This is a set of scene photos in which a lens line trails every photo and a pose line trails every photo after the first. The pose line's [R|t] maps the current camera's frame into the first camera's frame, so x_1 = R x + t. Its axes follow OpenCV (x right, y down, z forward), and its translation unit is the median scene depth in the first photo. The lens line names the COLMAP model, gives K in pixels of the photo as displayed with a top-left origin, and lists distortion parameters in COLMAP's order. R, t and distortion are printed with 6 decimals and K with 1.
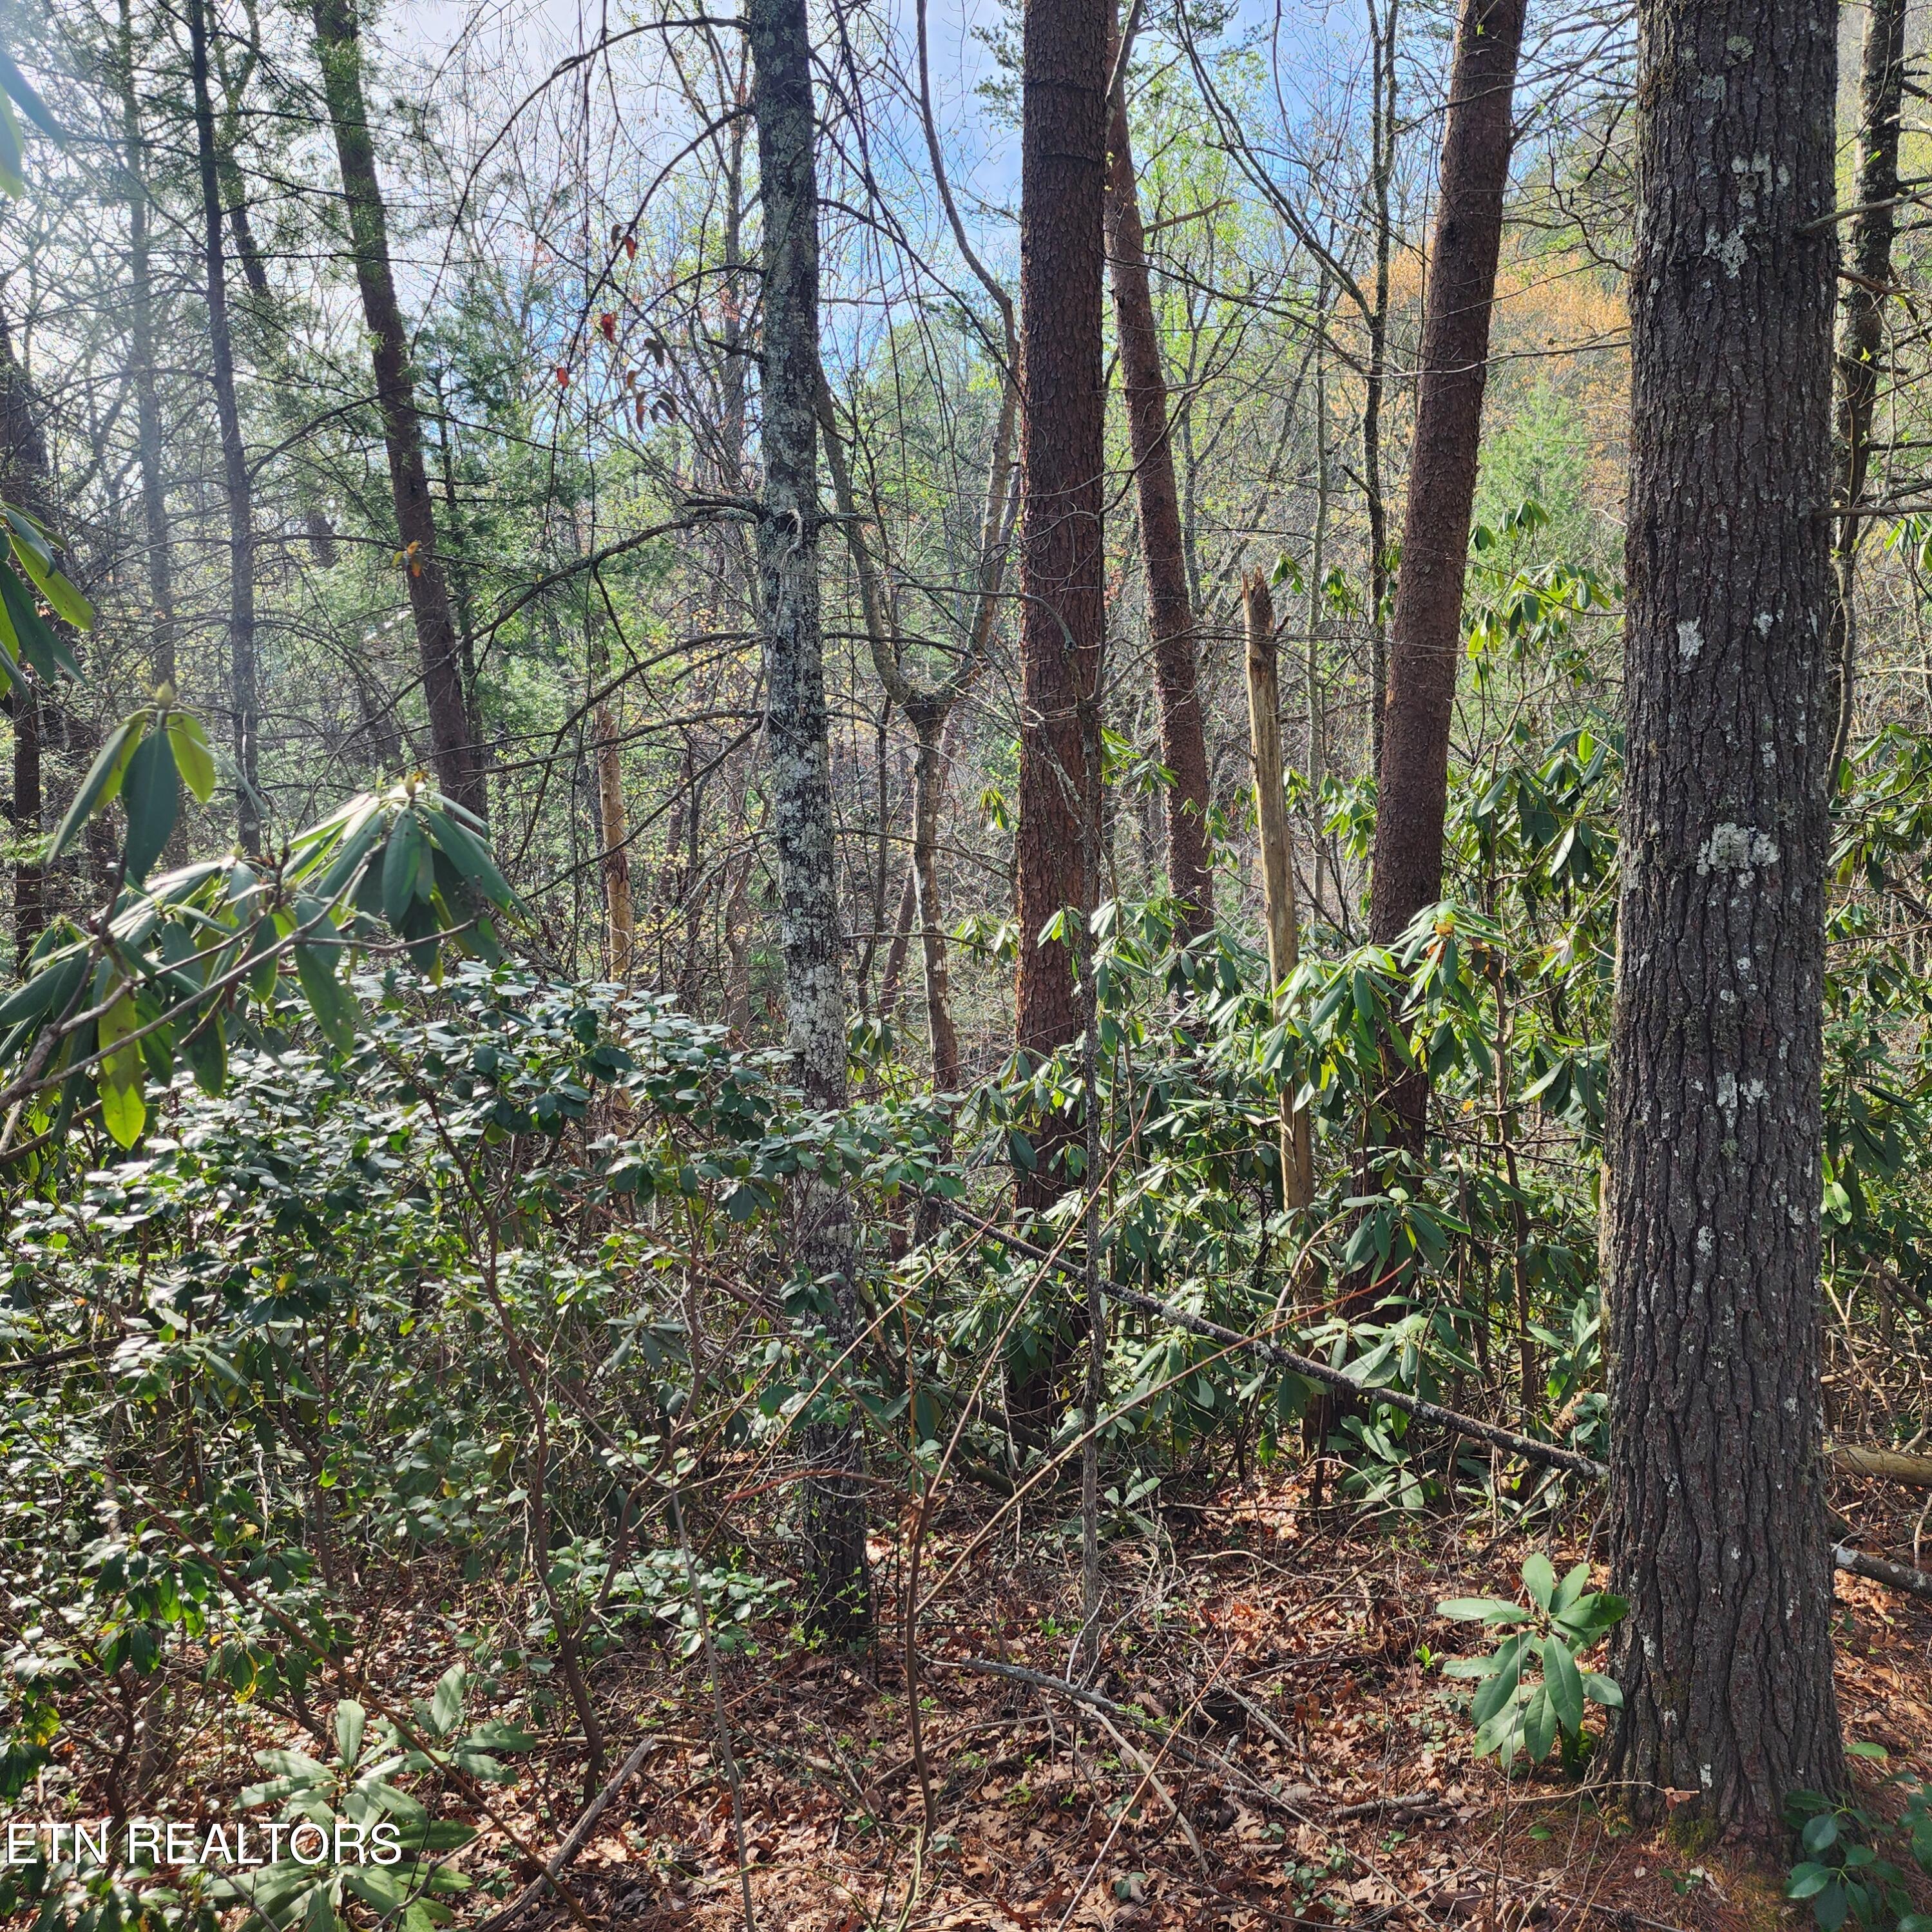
lens RADIAL K [[1719.2, 0, 979.1], [0, 1719.2, 955.8], [0, 0, 1]] dist [0.064882, -0.048138]
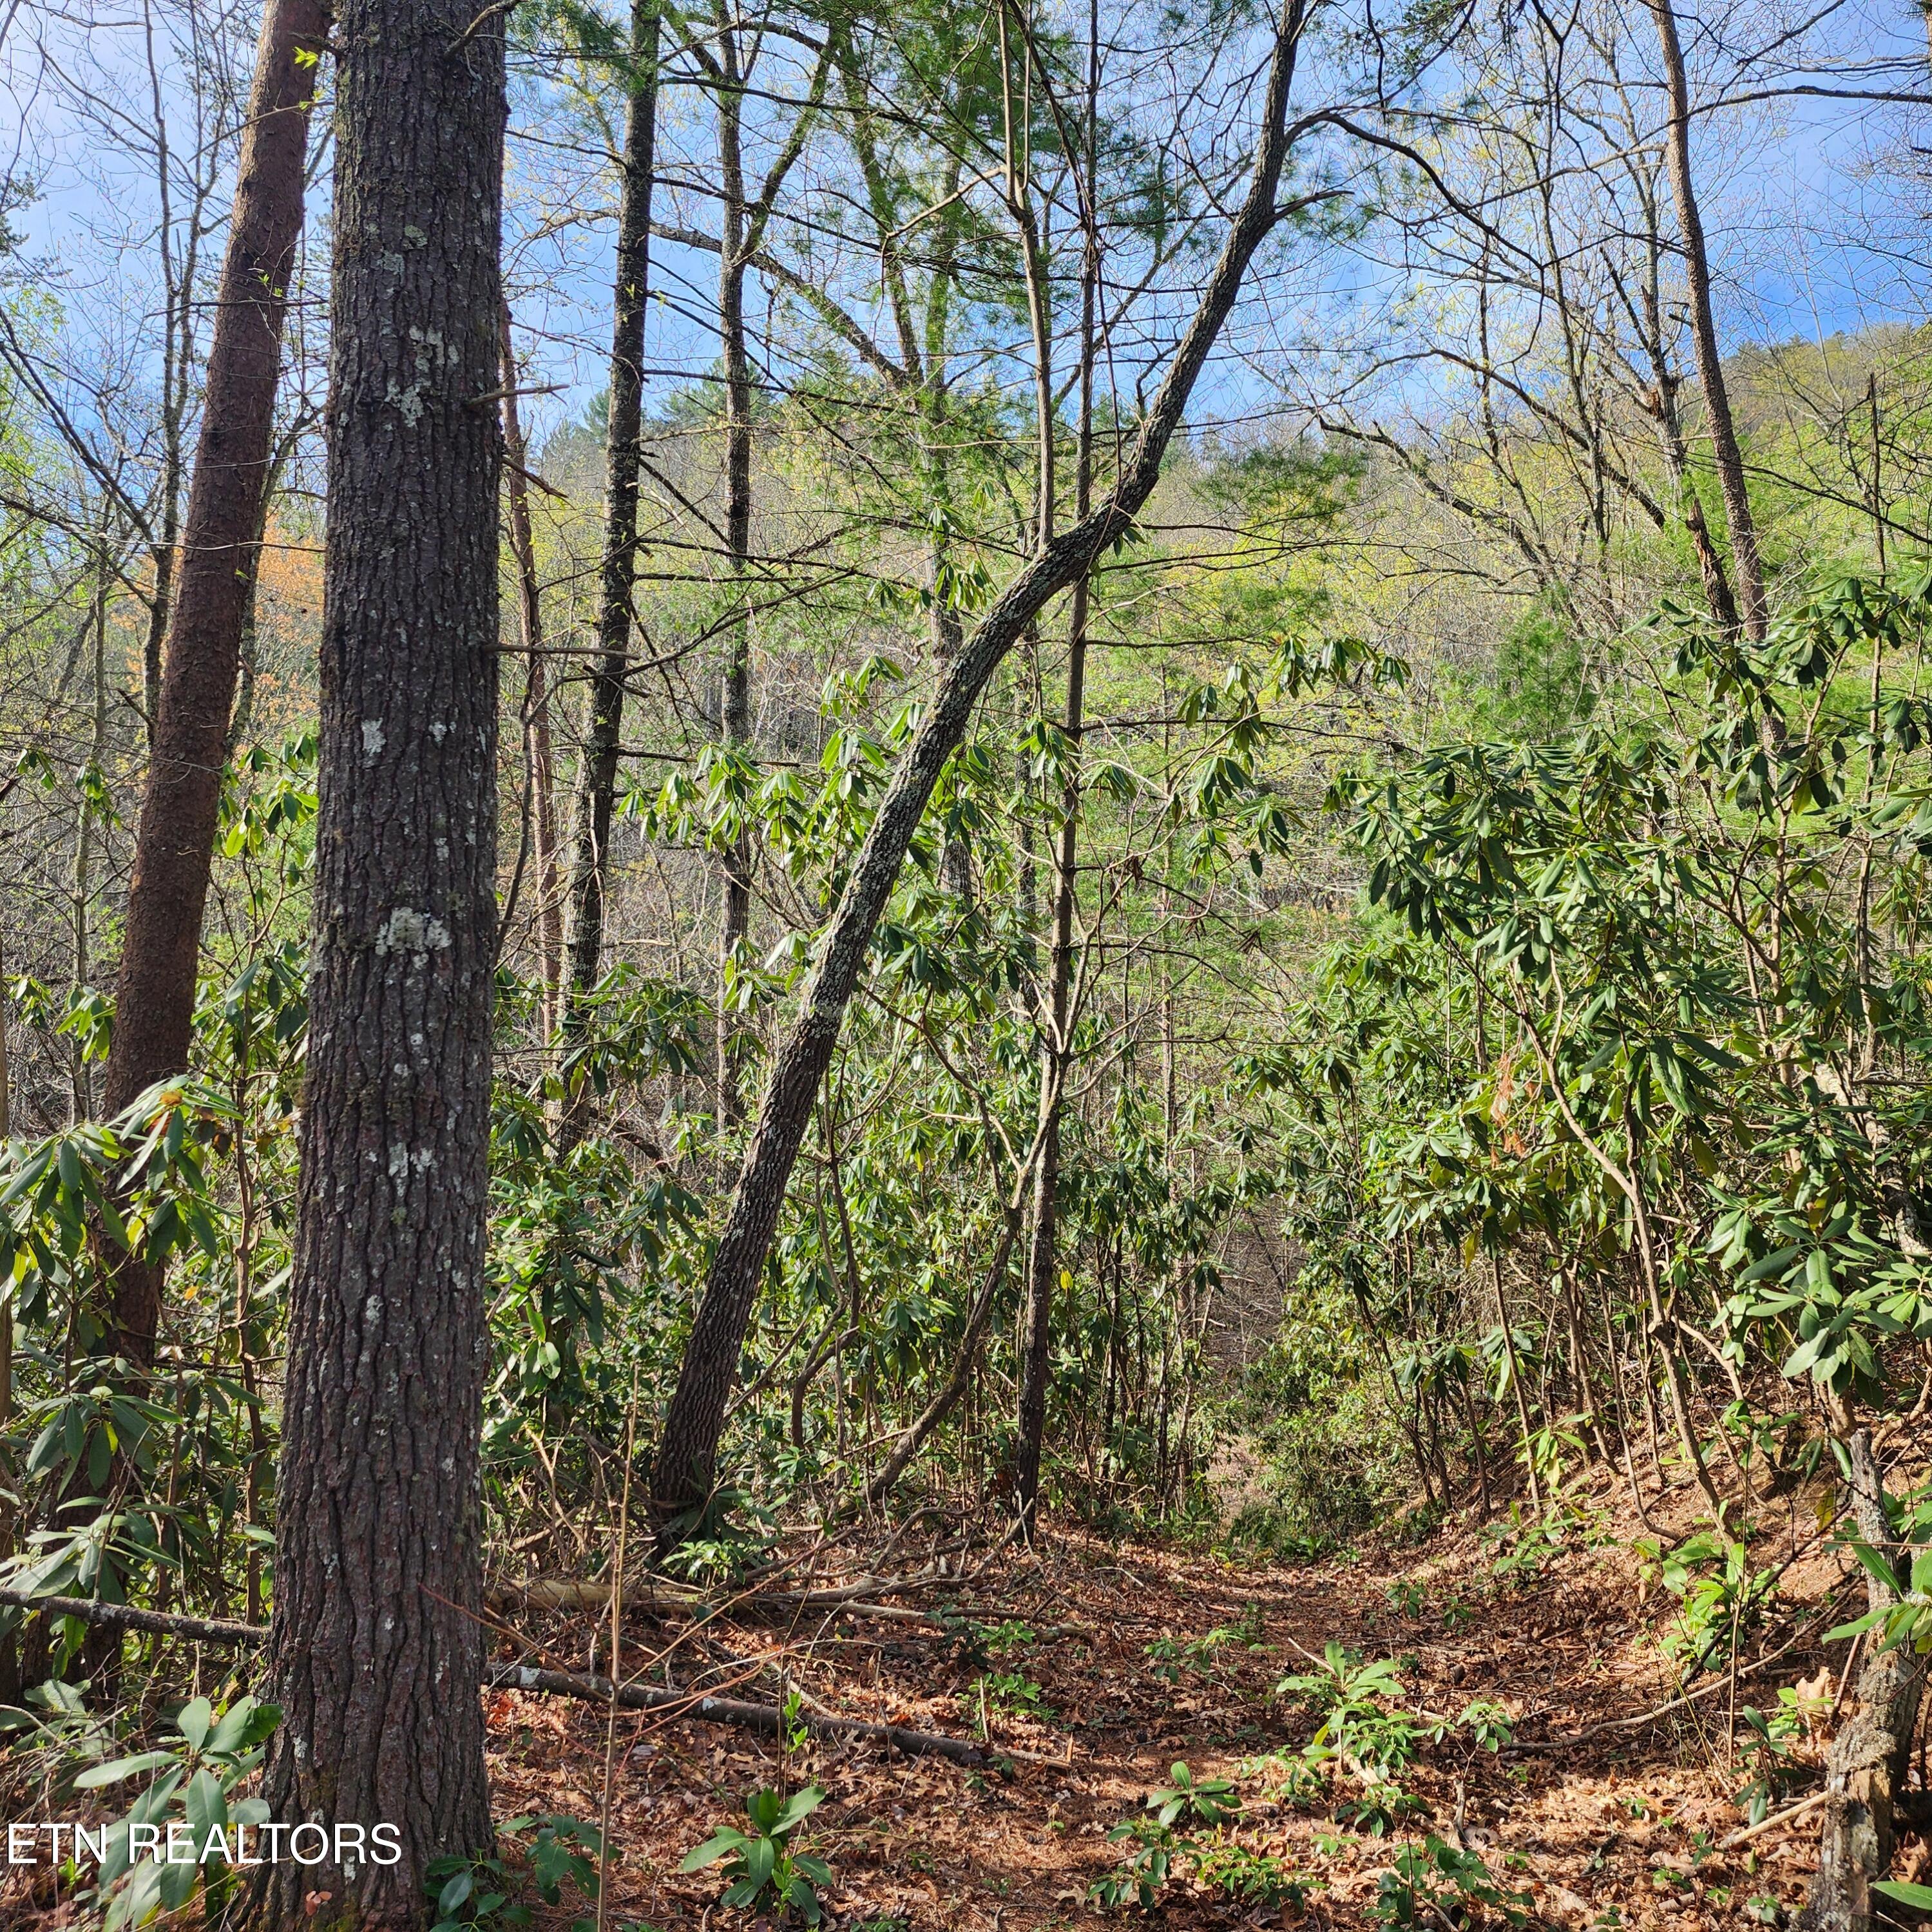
lens RADIAL K [[1719.2, 0, 965.3], [0, 1719.2, 963.3], [0, 0, 1]] dist [0.064882, -0.048138]
pose [[0.795192, 0.076276, 0.601541, 0.062404], [0.026628, 0.986707, -0.160316, 0.133315], [-0.605773, 0.143500, 0.782590, -0.042728]]
